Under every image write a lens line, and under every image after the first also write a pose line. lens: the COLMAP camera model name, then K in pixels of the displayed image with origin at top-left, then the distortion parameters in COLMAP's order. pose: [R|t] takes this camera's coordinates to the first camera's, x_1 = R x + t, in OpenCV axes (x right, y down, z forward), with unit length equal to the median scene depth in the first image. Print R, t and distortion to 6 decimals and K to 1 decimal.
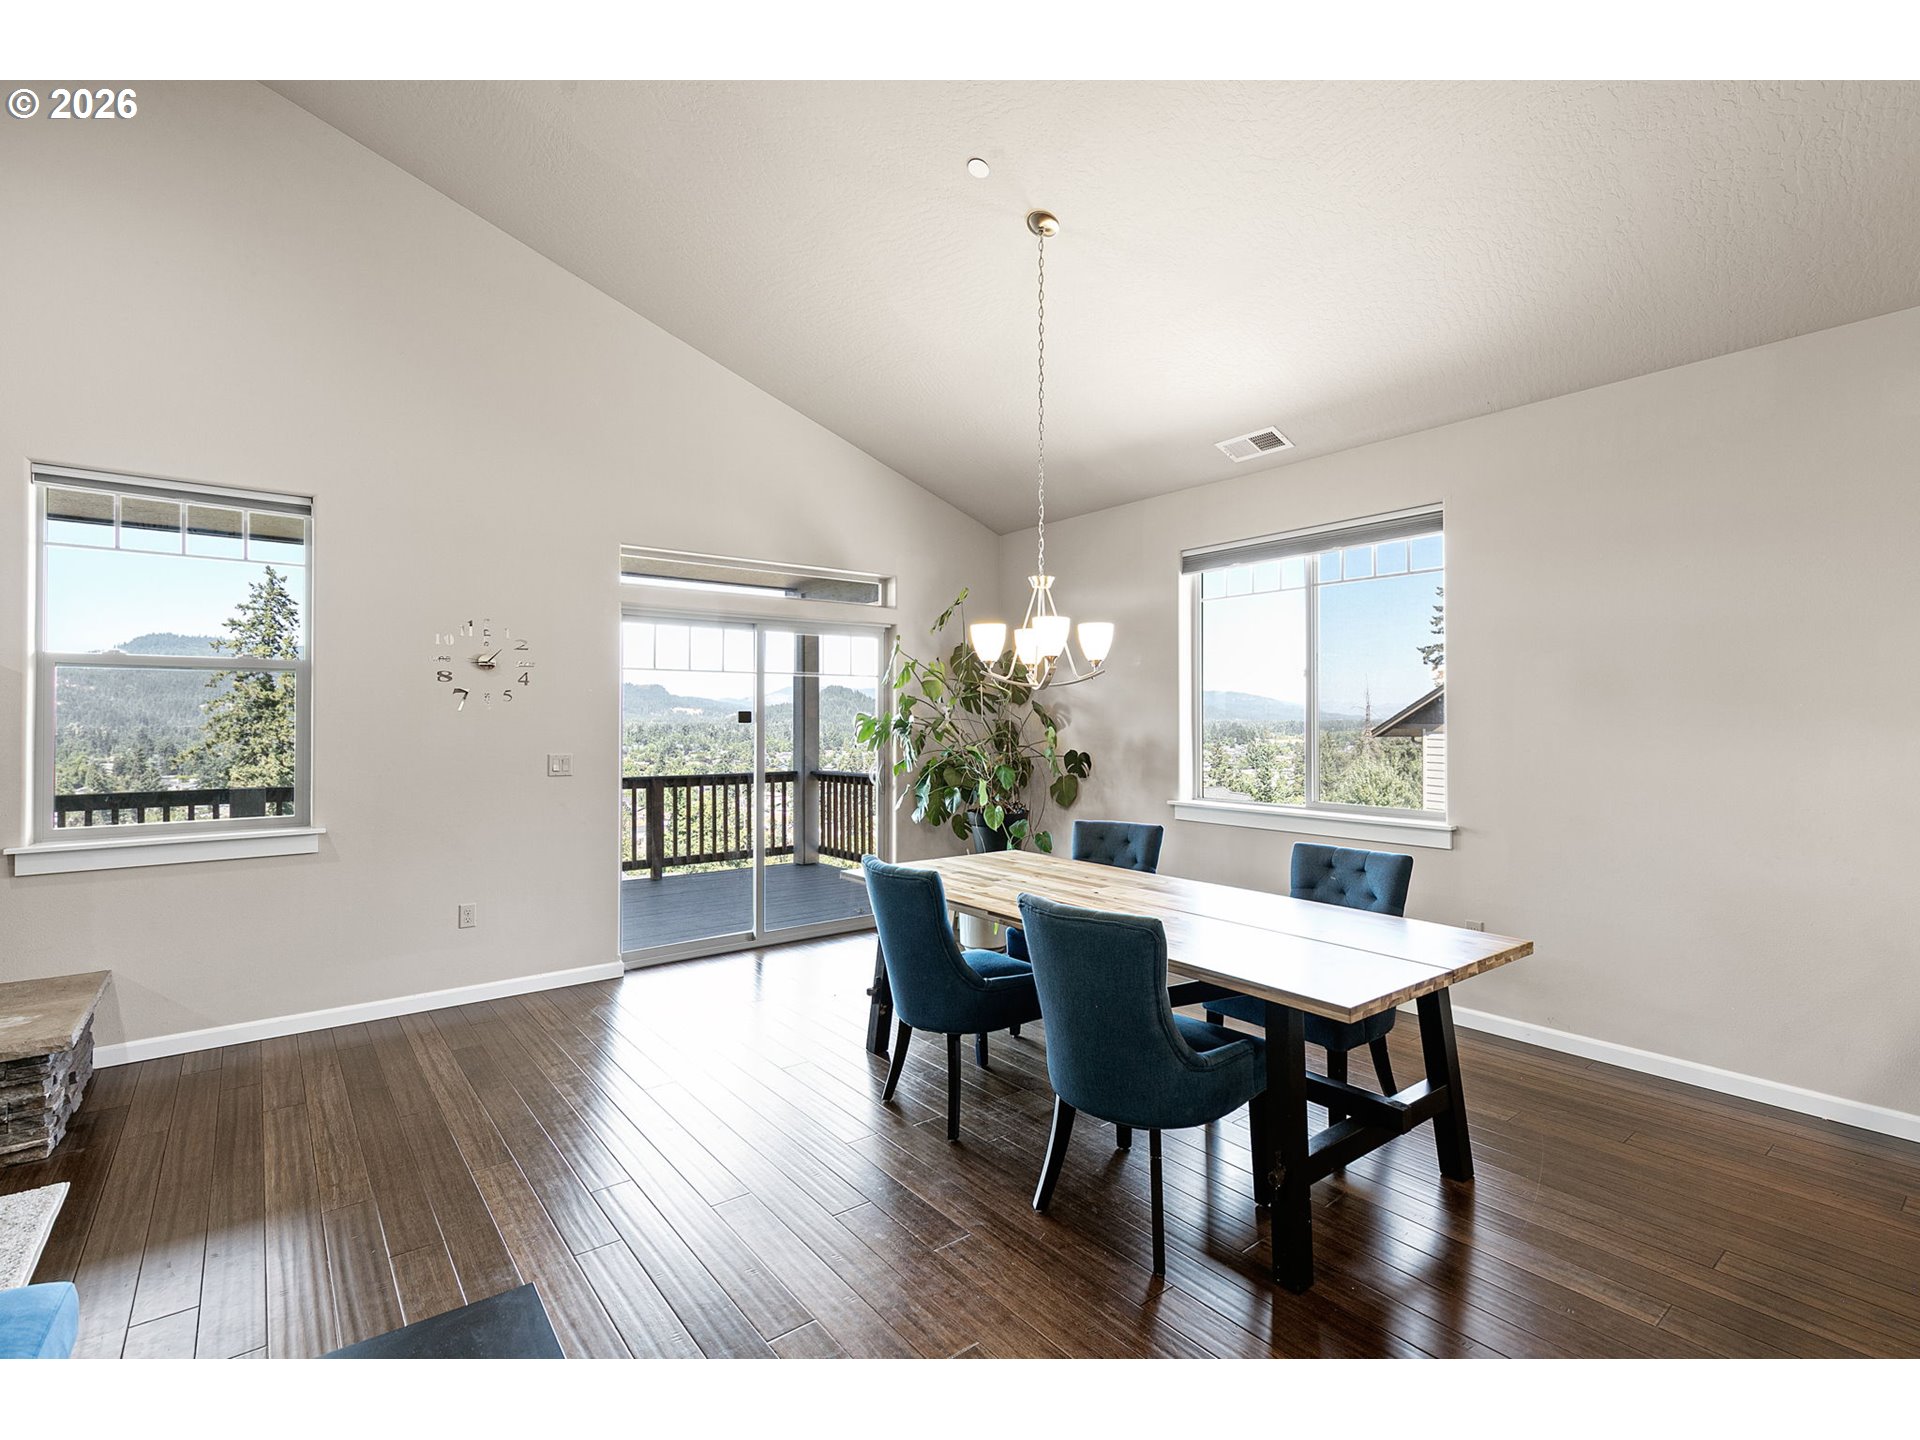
lens RADIAL K [[889.9, 0, 960.0], [0, 889.9, 720.0], [0, 0, 1]] dist [-0.001176, 0.000290]
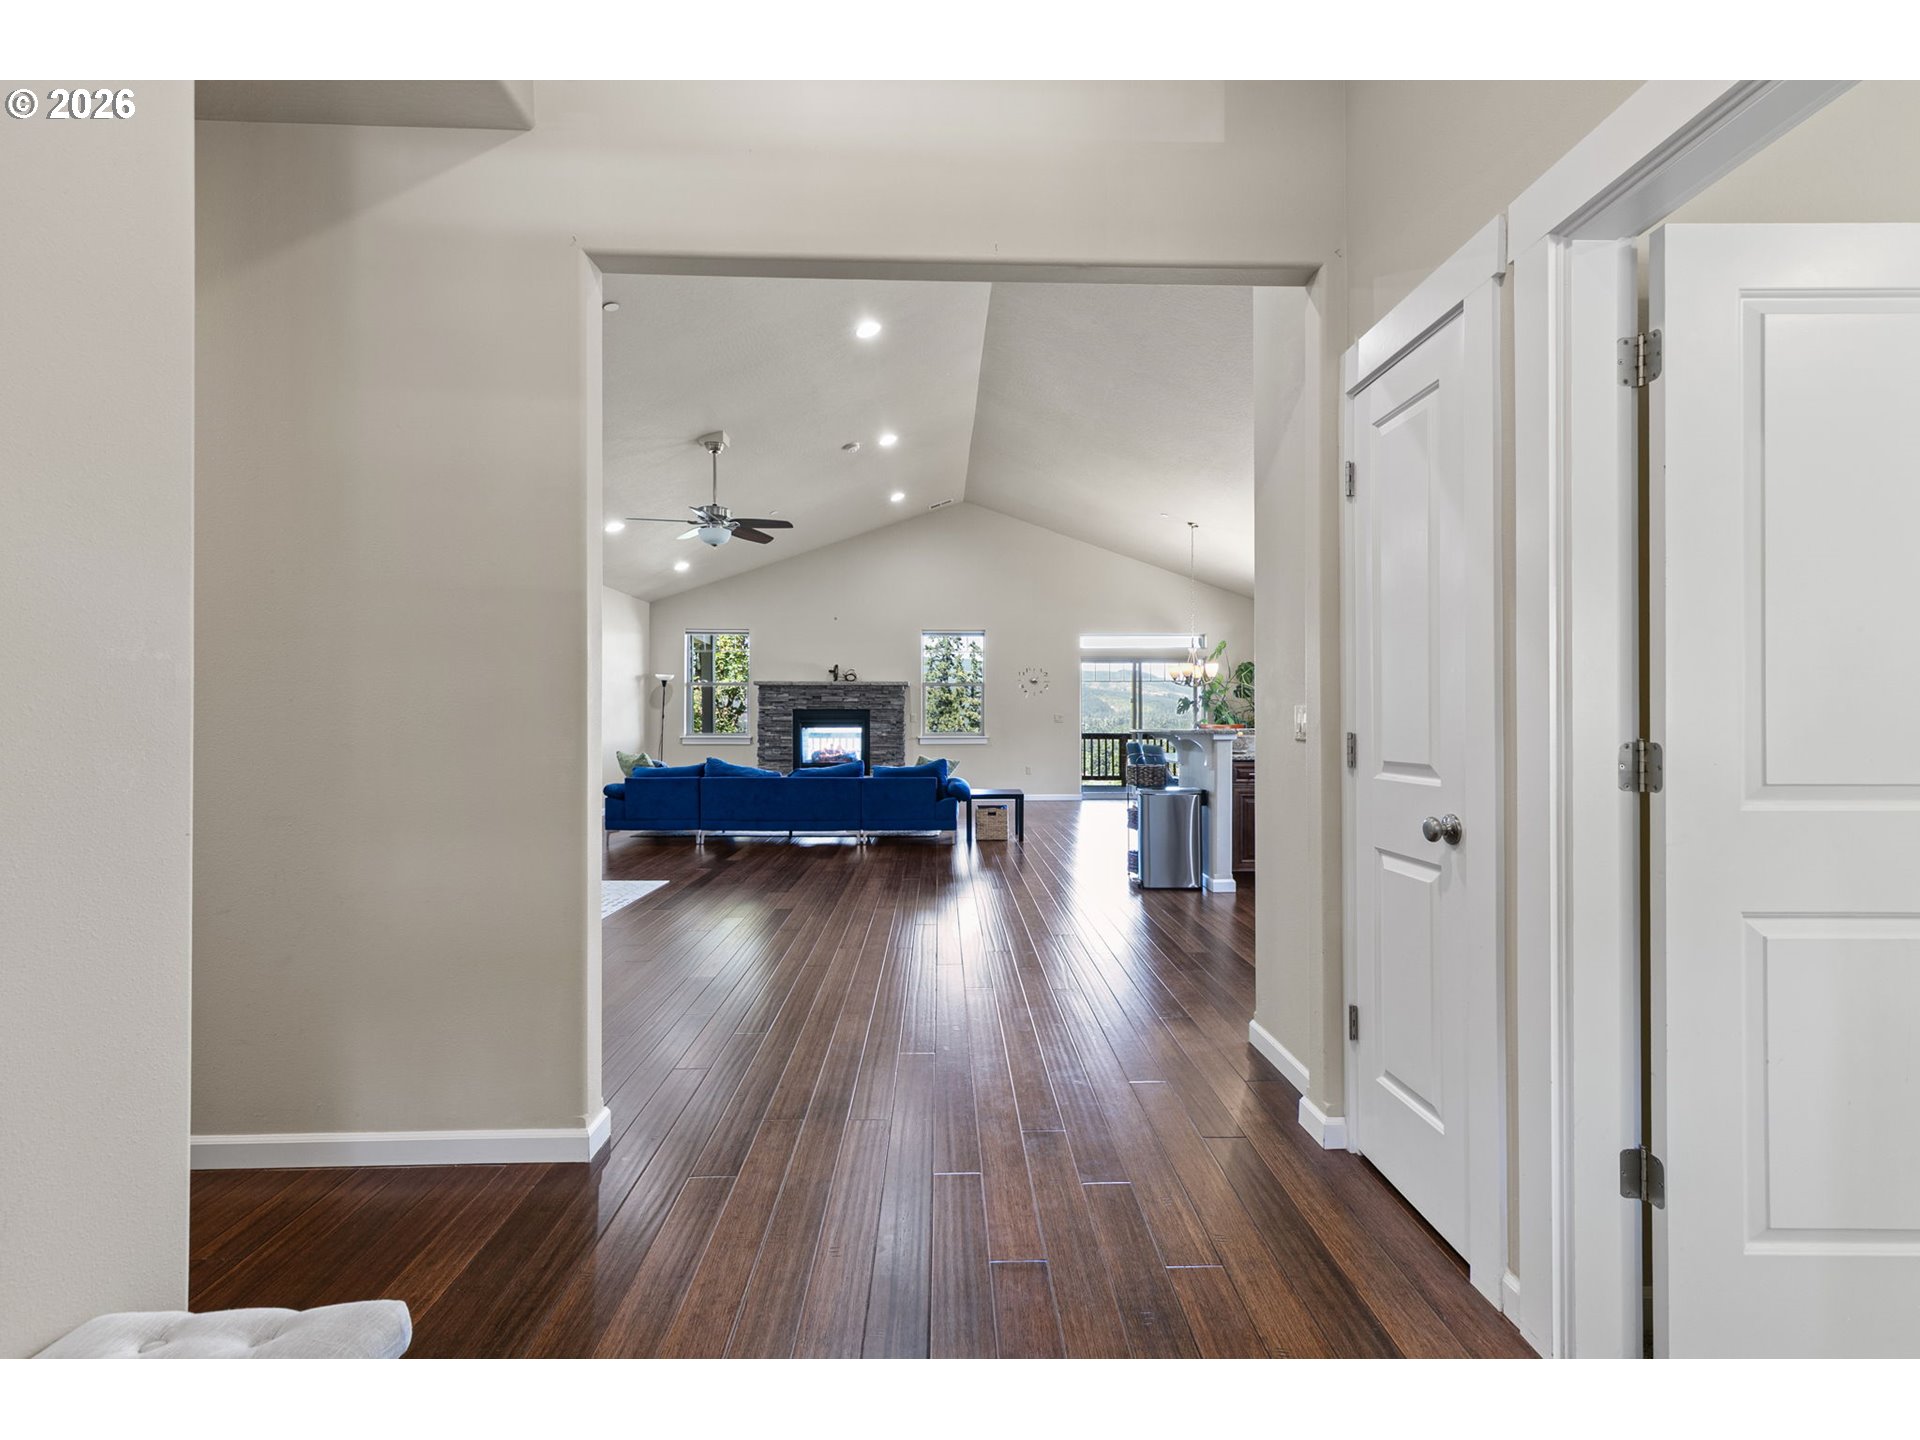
lens RADIAL K [[846.4, 0, 954.9], [0, 846.4, 715.5], [0, 0, 1]] dist [-0.000192, 0.000039]
pose [[0.795970, -0.000011, -0.605335, 0.704149], [0.000075, 1.000000, 0.000081, 0.034329], [0.605335, -0.000110, 0.795970, -1.018402]]
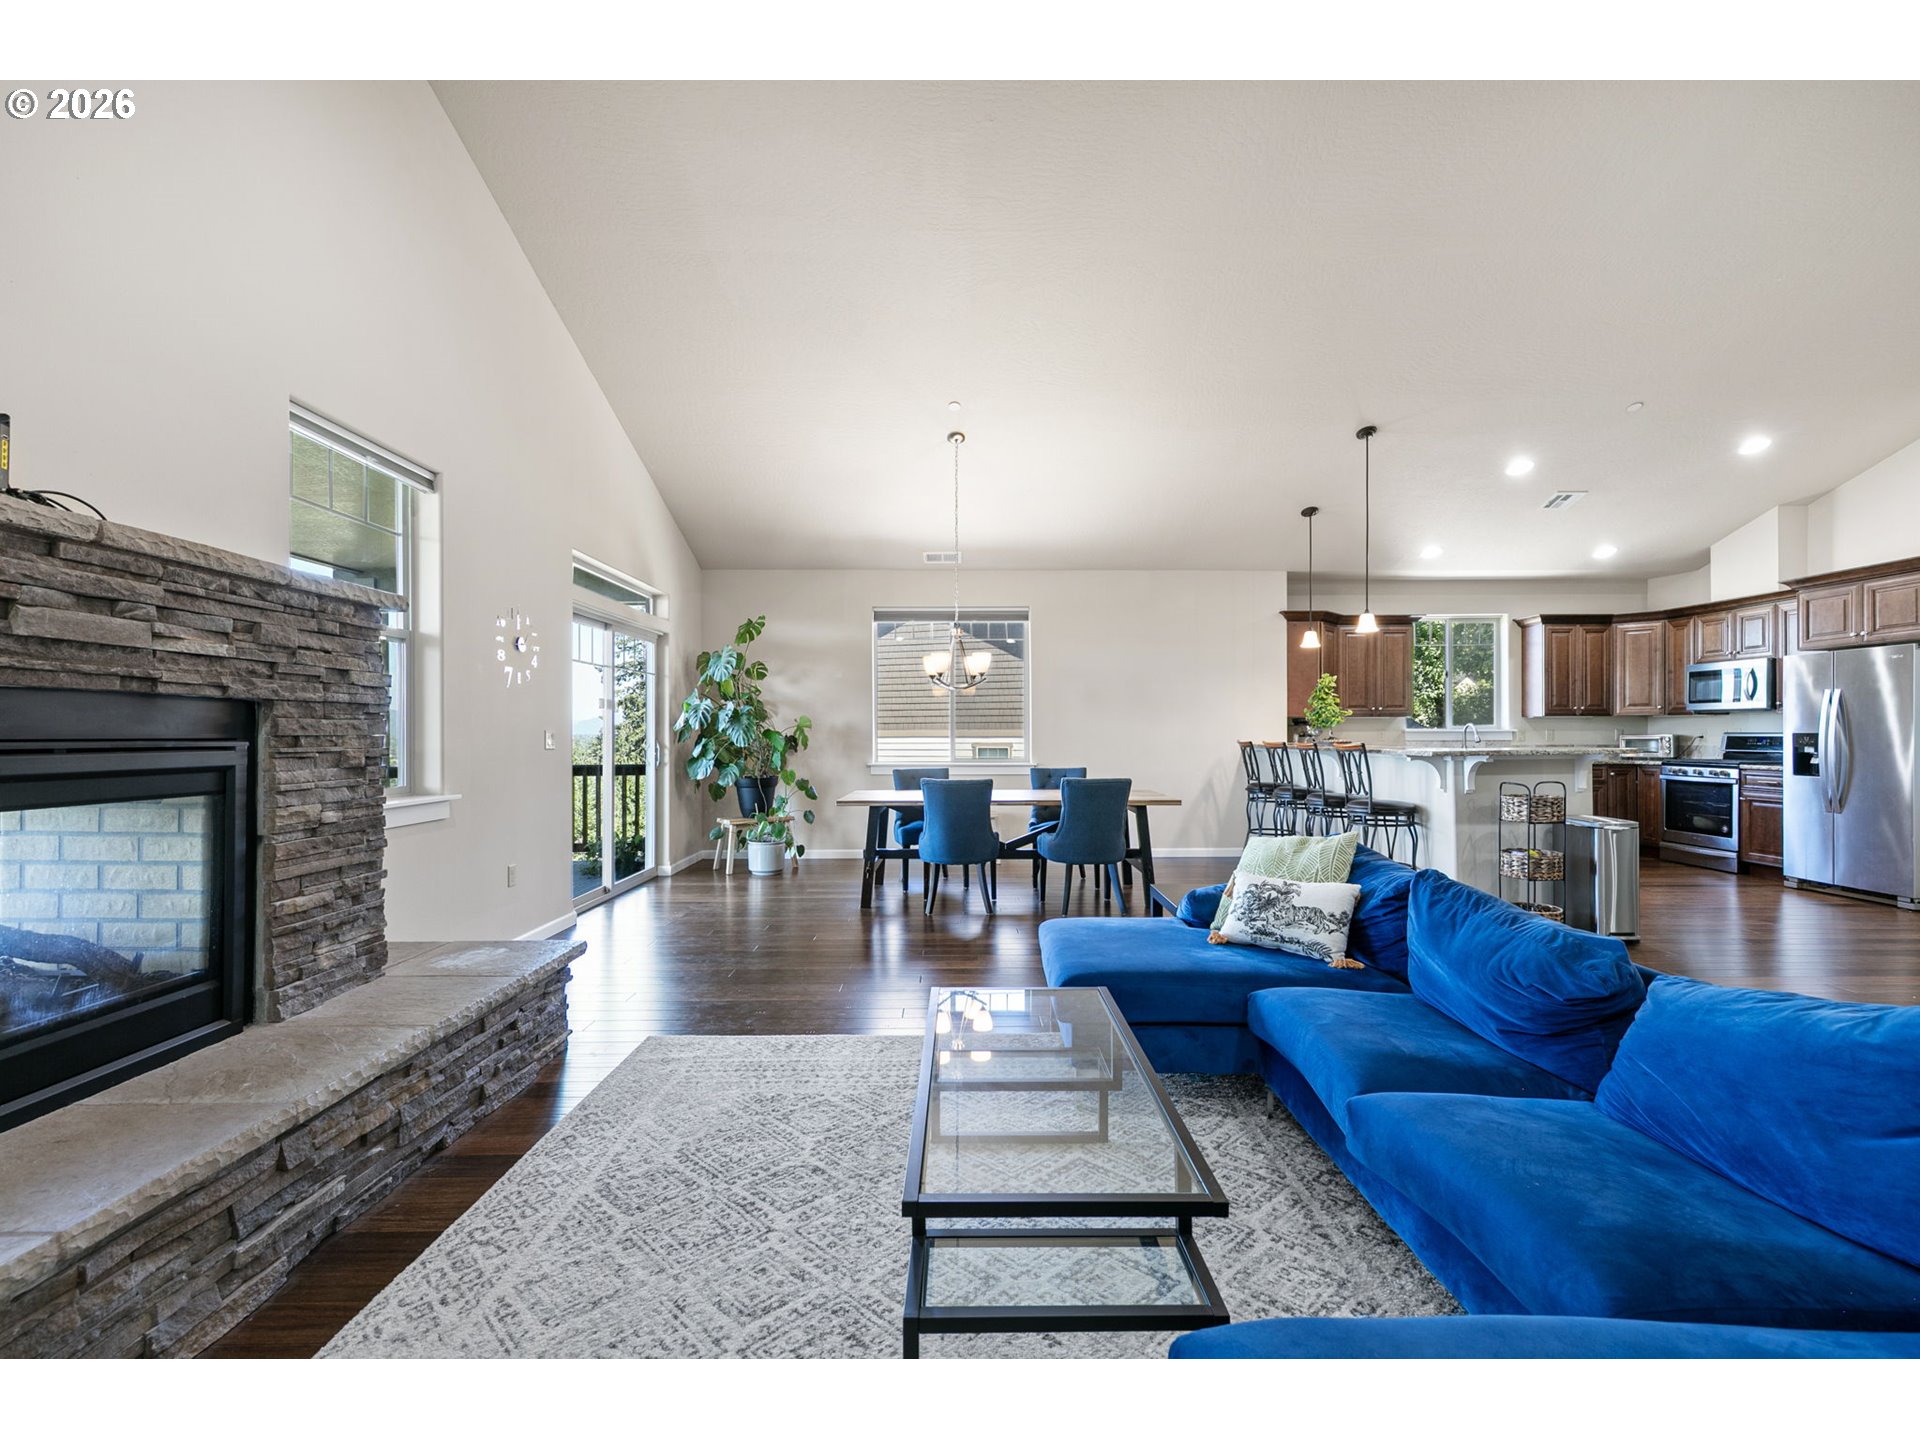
lens RADIAL K [[854.8, 0, 956.9], [0, 854.8, 739.9], [0, 0, 1]] dist [0.001575, 0.000283]
pose [[0.618179, -0.003927, 0.786027, -0.804504], [-0.001668, 0.999979, 0.006309, 0.036043], [-0.786035, -0.005211, 0.618160, -0.057939]]
